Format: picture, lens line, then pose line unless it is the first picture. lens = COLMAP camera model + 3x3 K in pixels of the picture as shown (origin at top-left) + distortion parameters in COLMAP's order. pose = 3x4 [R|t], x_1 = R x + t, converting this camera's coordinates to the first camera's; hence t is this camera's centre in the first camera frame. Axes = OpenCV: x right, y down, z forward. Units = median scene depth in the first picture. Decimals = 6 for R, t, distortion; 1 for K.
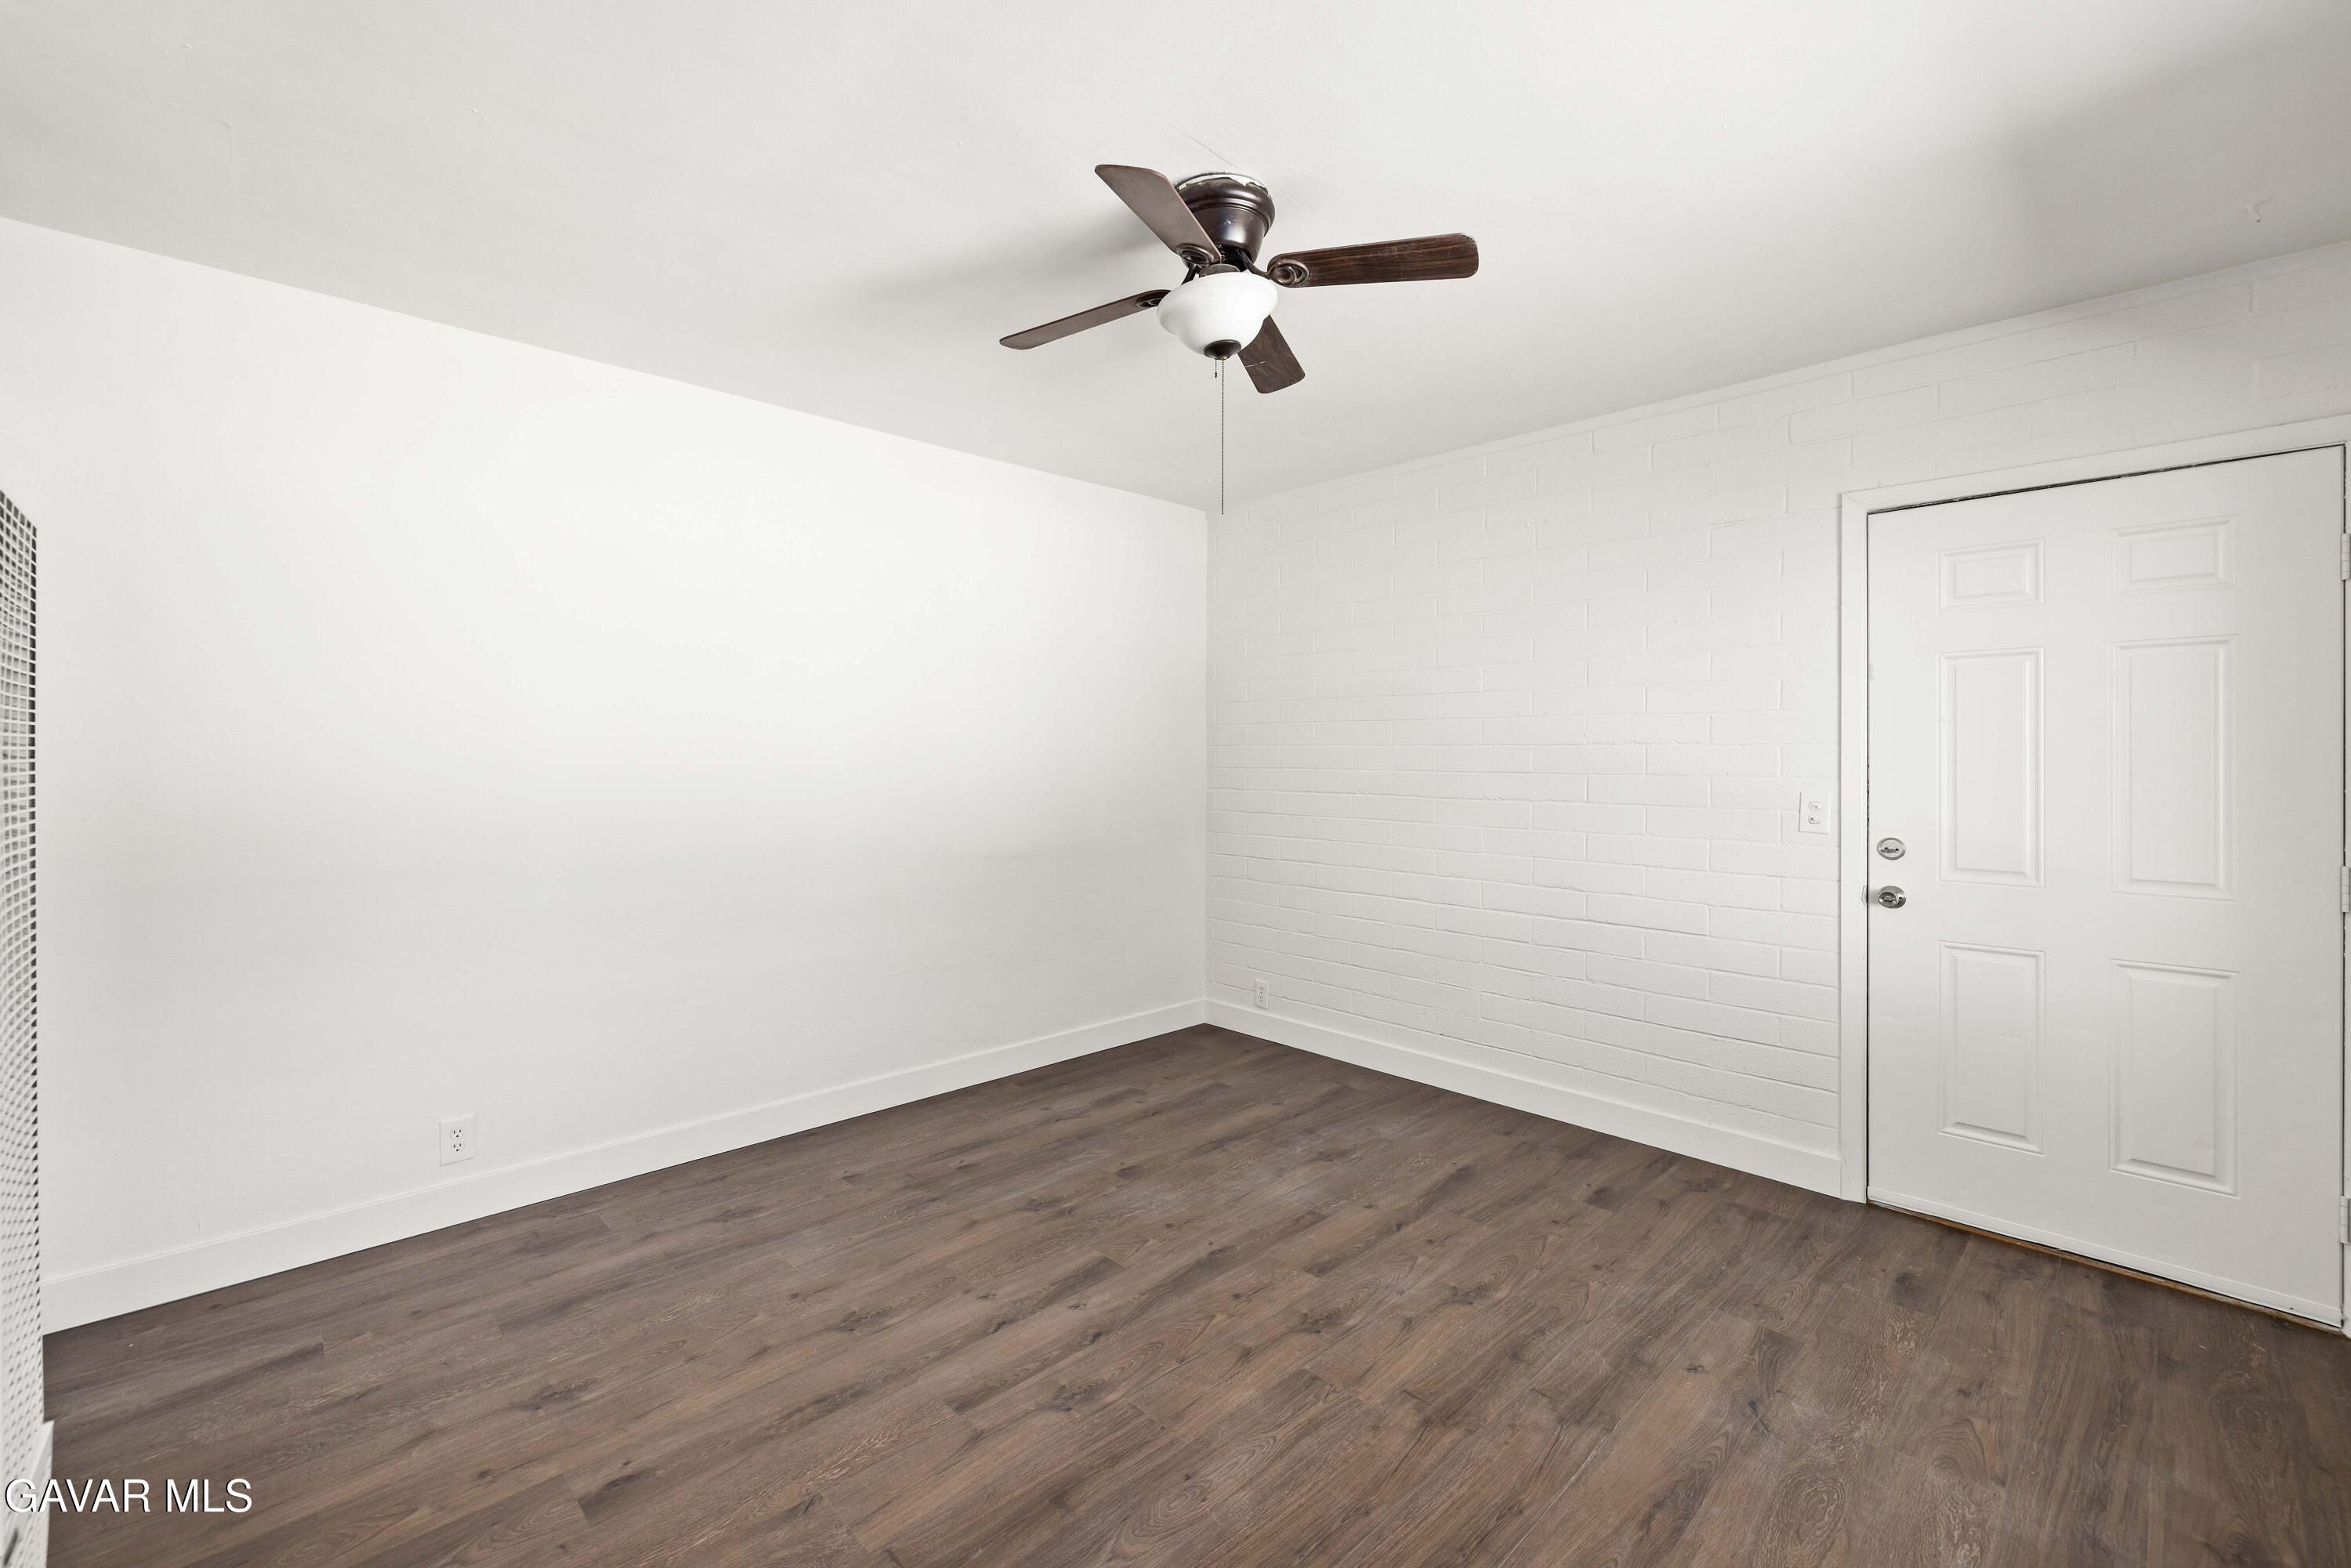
lens RADIAL K [[989.7, 0, 1168.4], [0, 989.7, 766.4], [0, 0, 1]] dist [-0.000474, 0.000330]
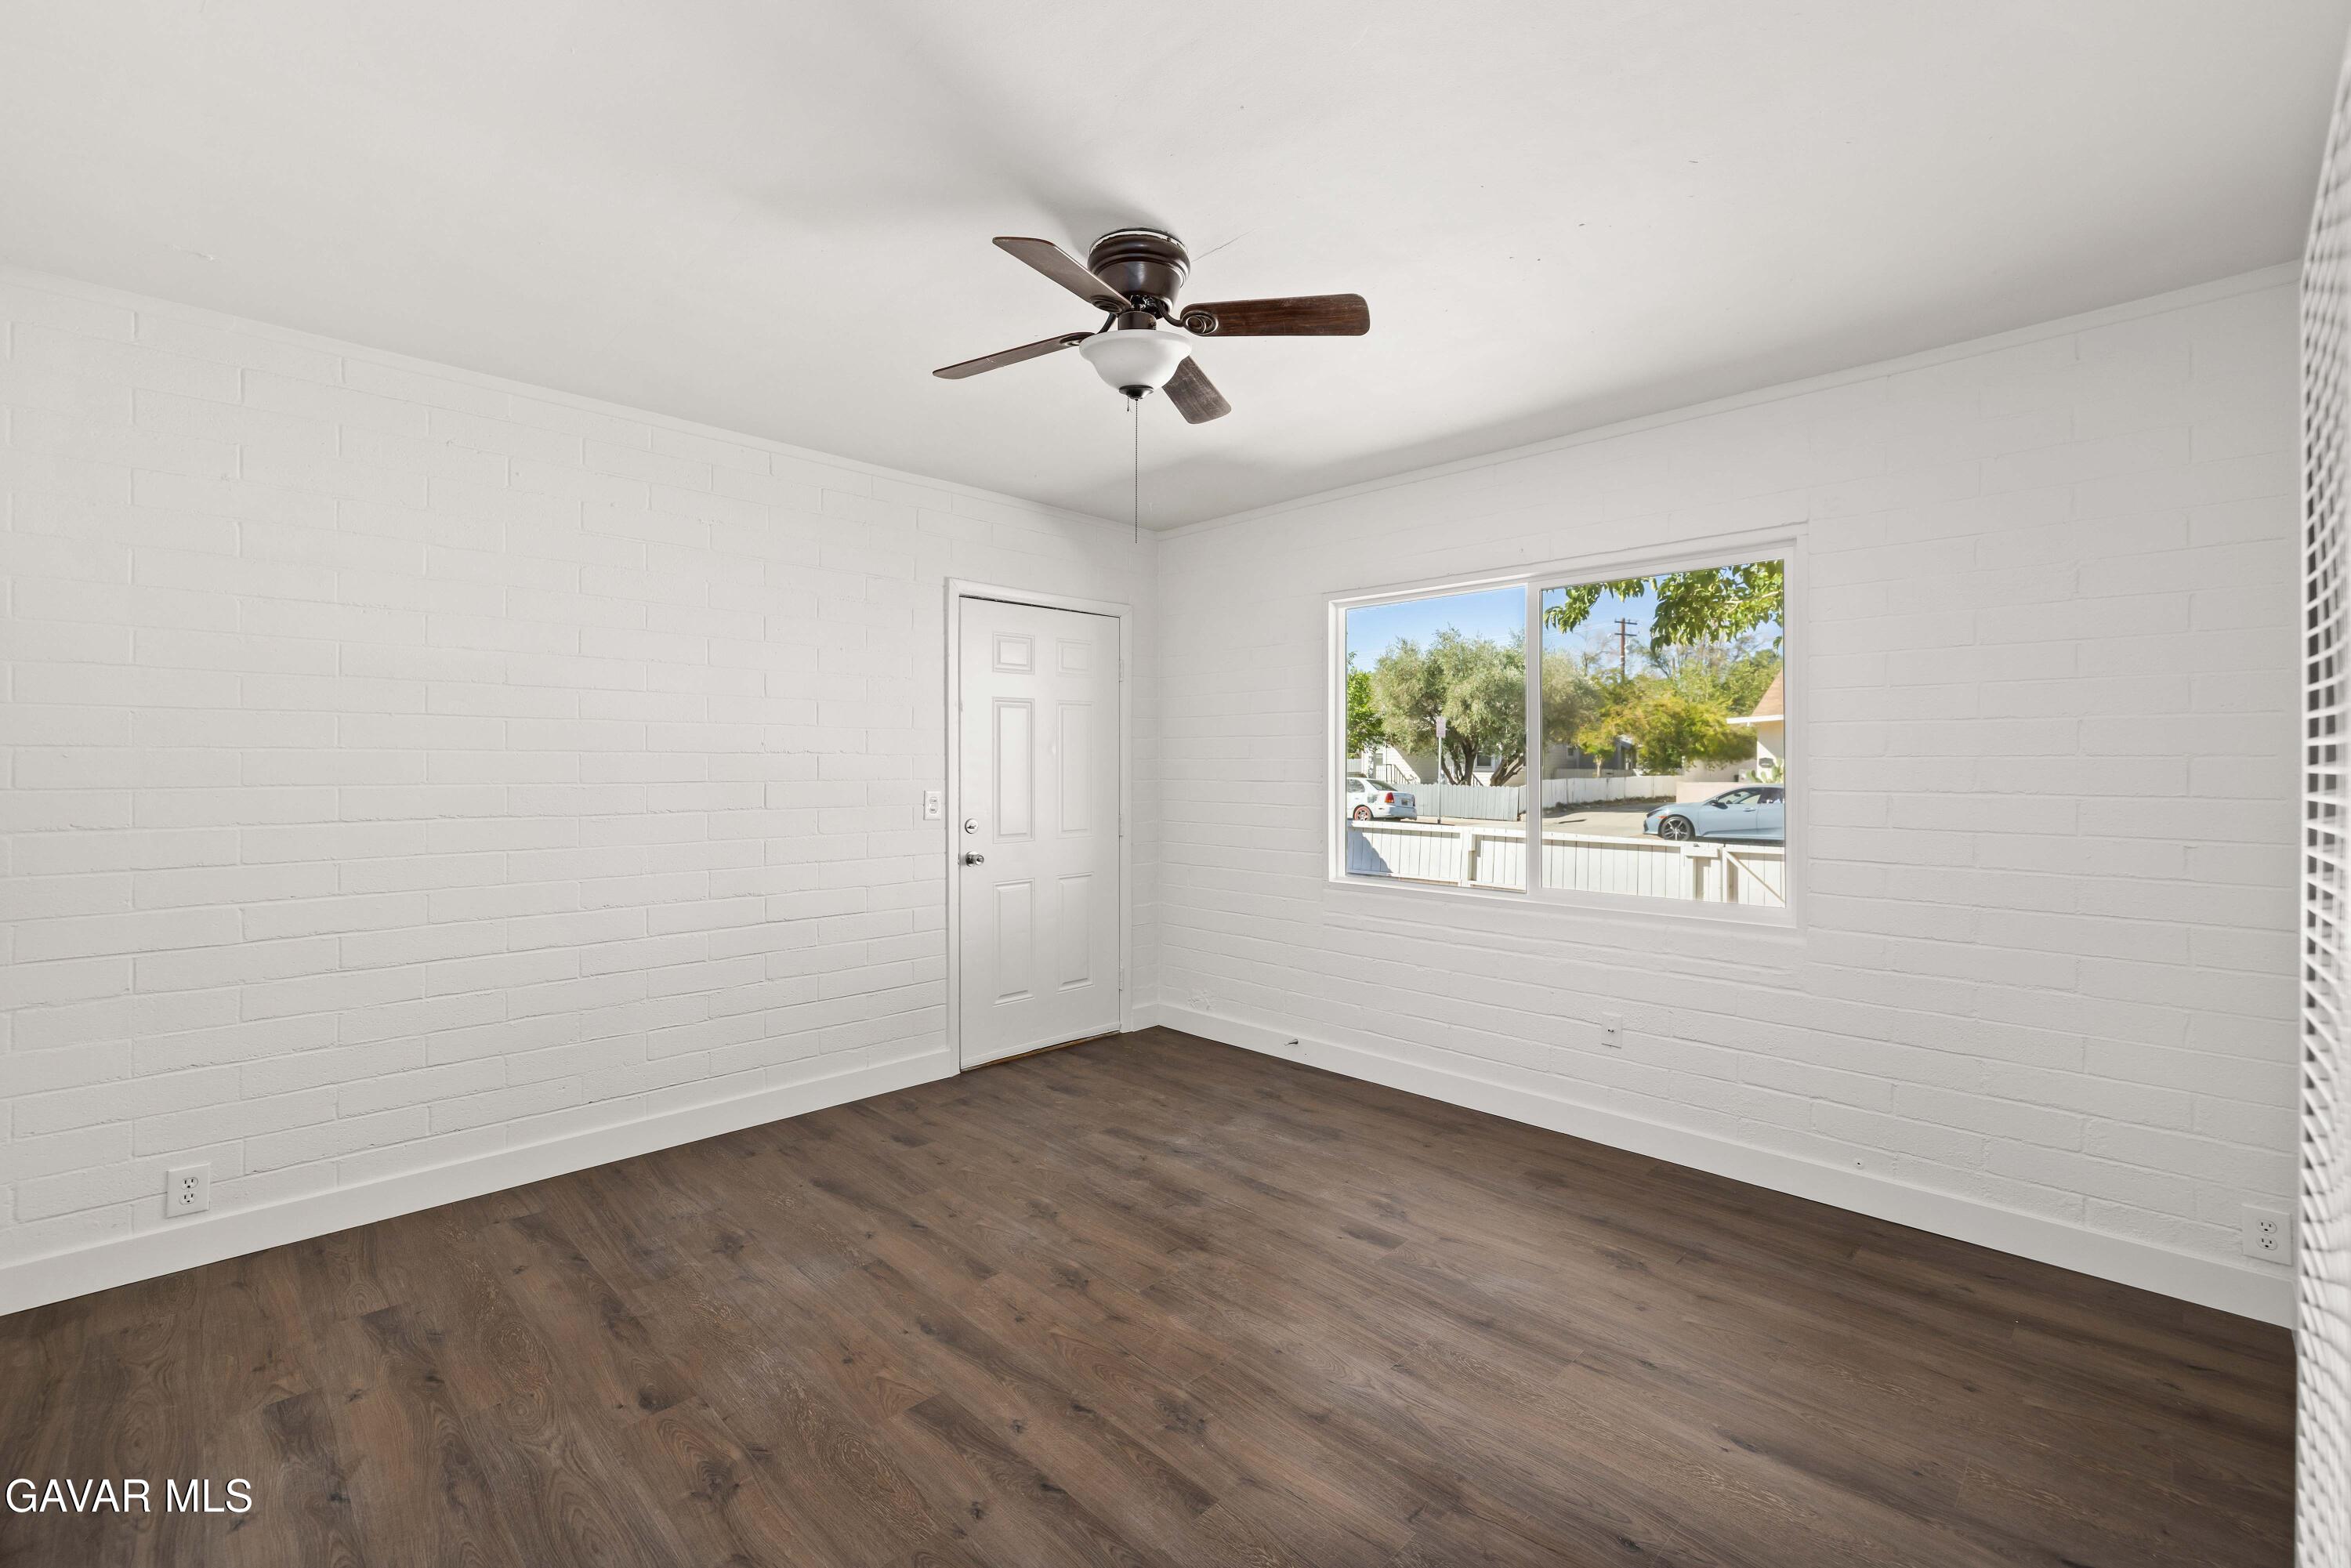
lens RADIAL K [[989.7, 0, 1177.4], [0, 989.7, 773.4], [0, 0, 1]] dist [-0.000474, 0.000330]
pose [[-0.015227, -0.013571, 0.999792, -0.867017], [0.009996, 0.999856, 0.013724, -0.014696], [-0.999834, 0.010203, -0.015089, 0.820351]]
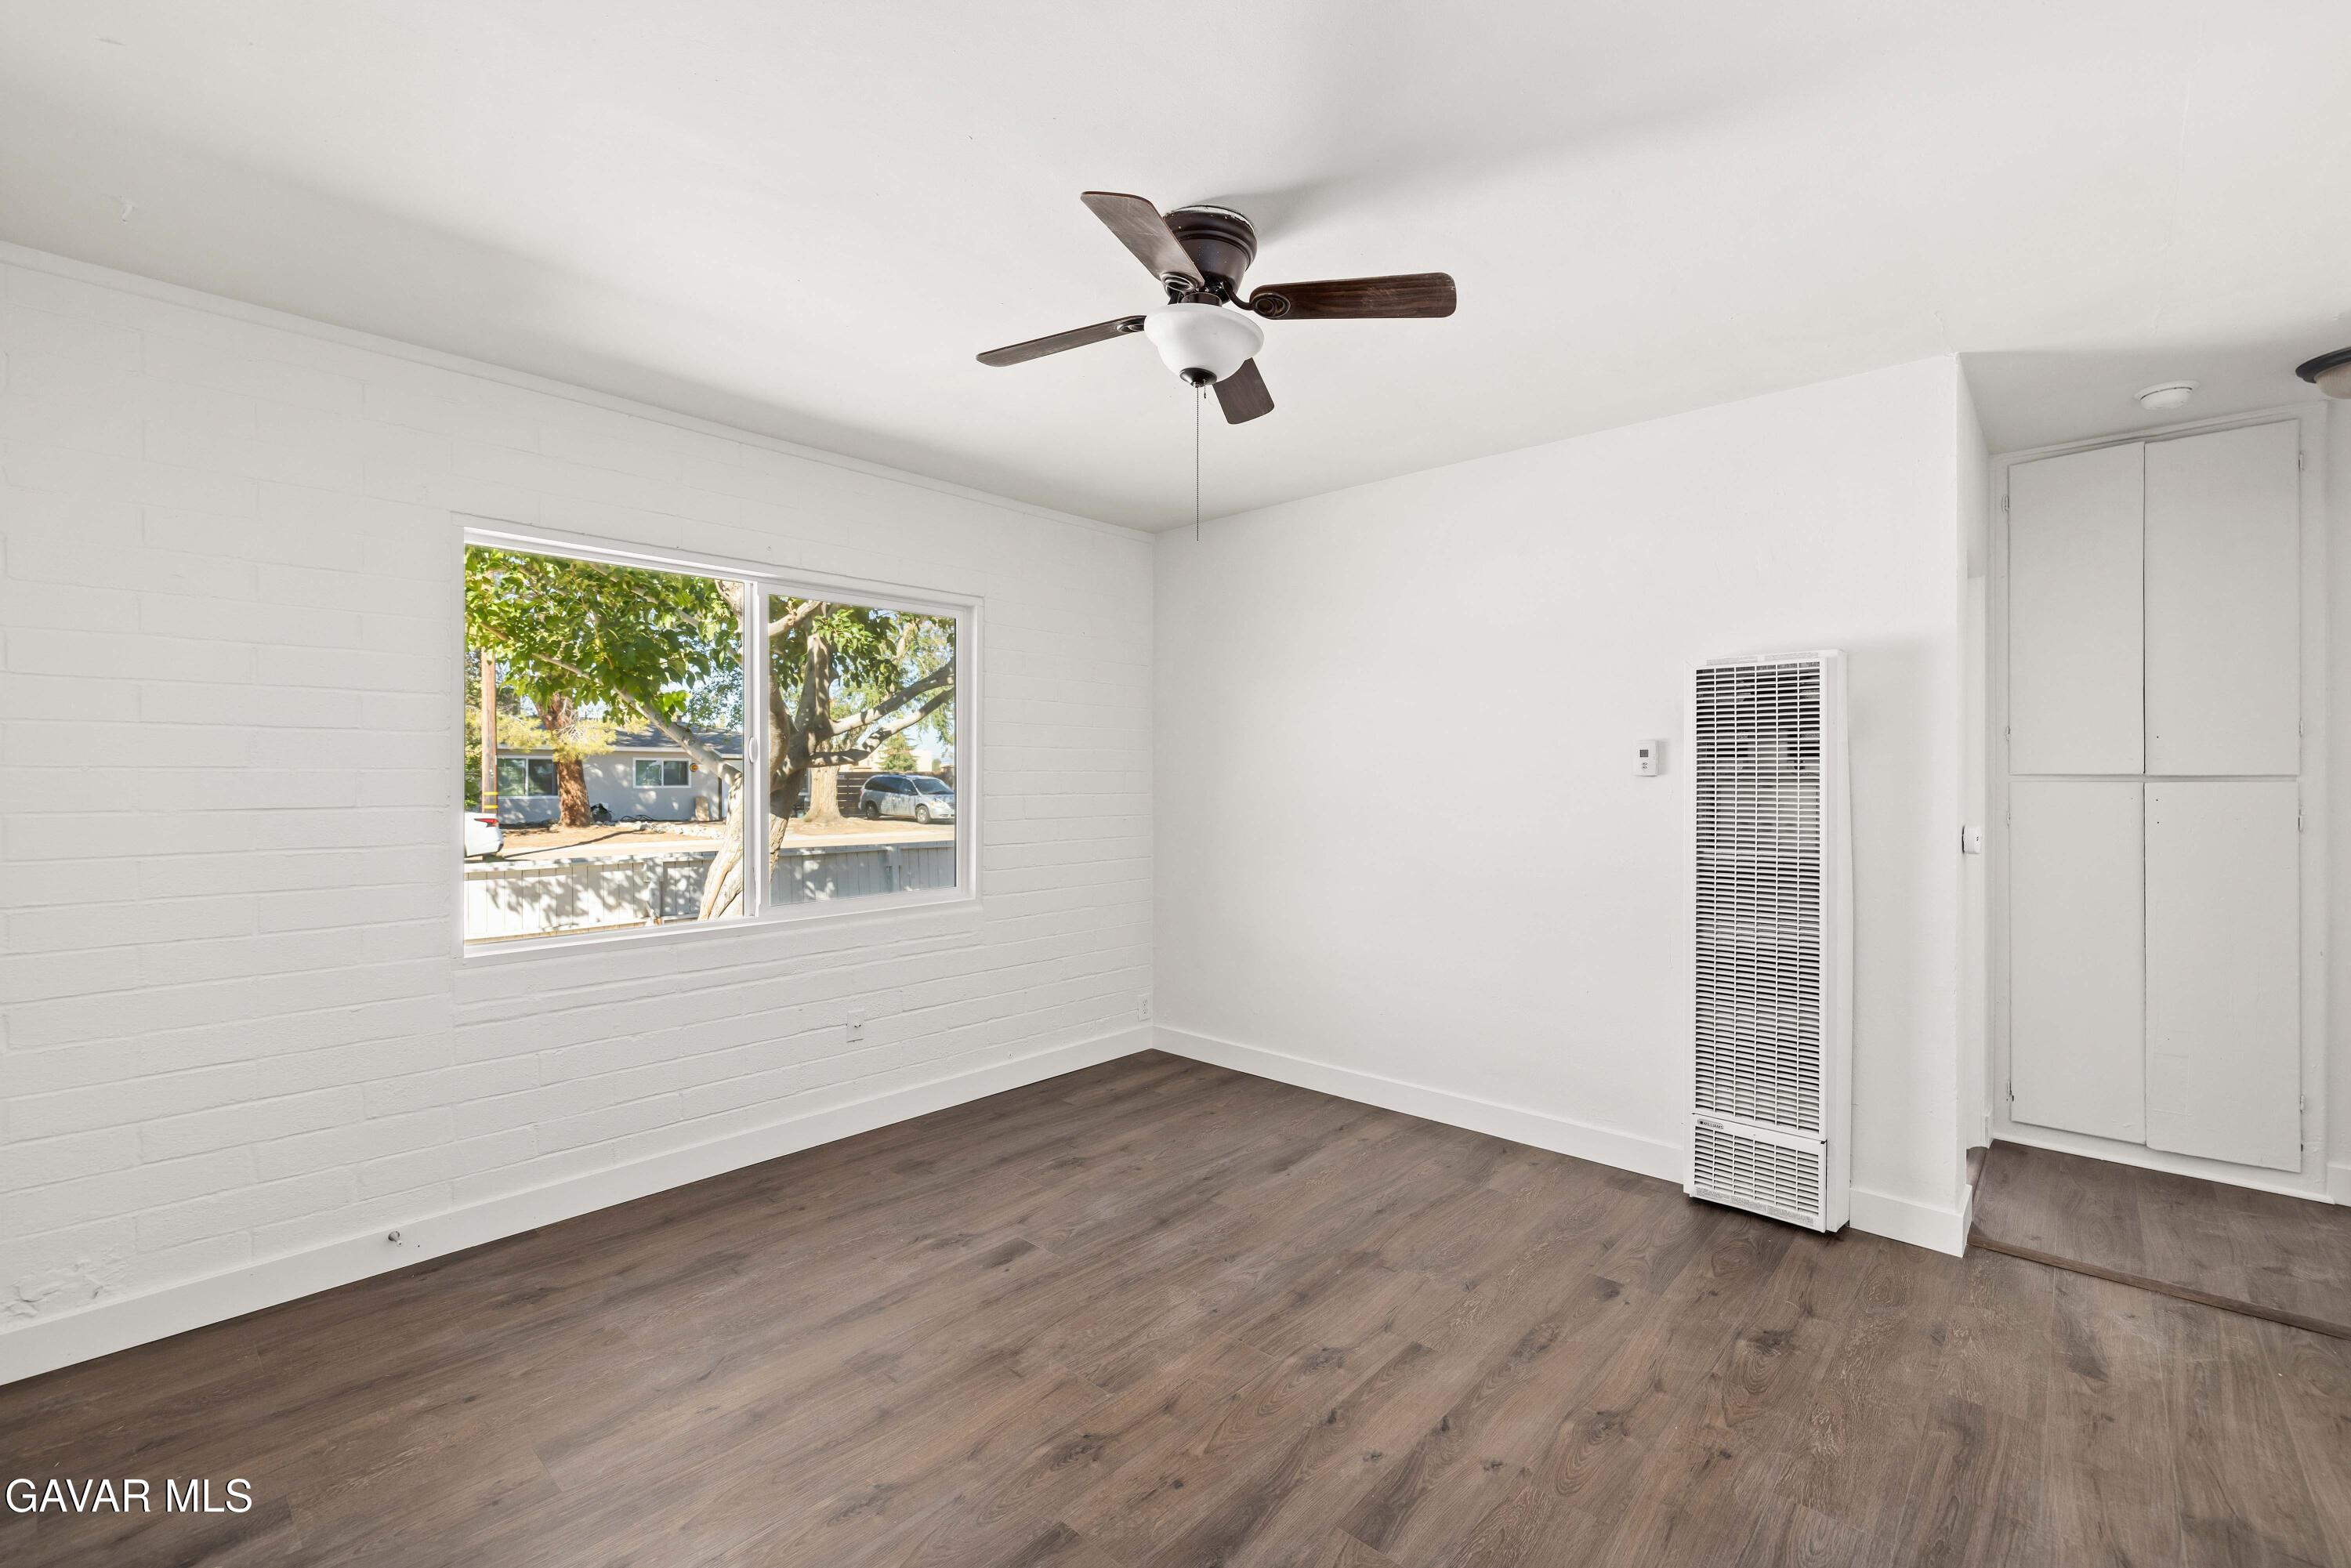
lens RADIAL K [[989.7, 0, 1165.3], [0, 989.7, 780.8], [0, 0, 1]] dist [-0.000474, 0.000330]
pose [[-0.998625, -0.004556, -0.052230, 0.117003], [-0.005383, 0.999862, 0.015710, -0.022753], [0.052151, 0.015970, -0.998512, 1.690827]]
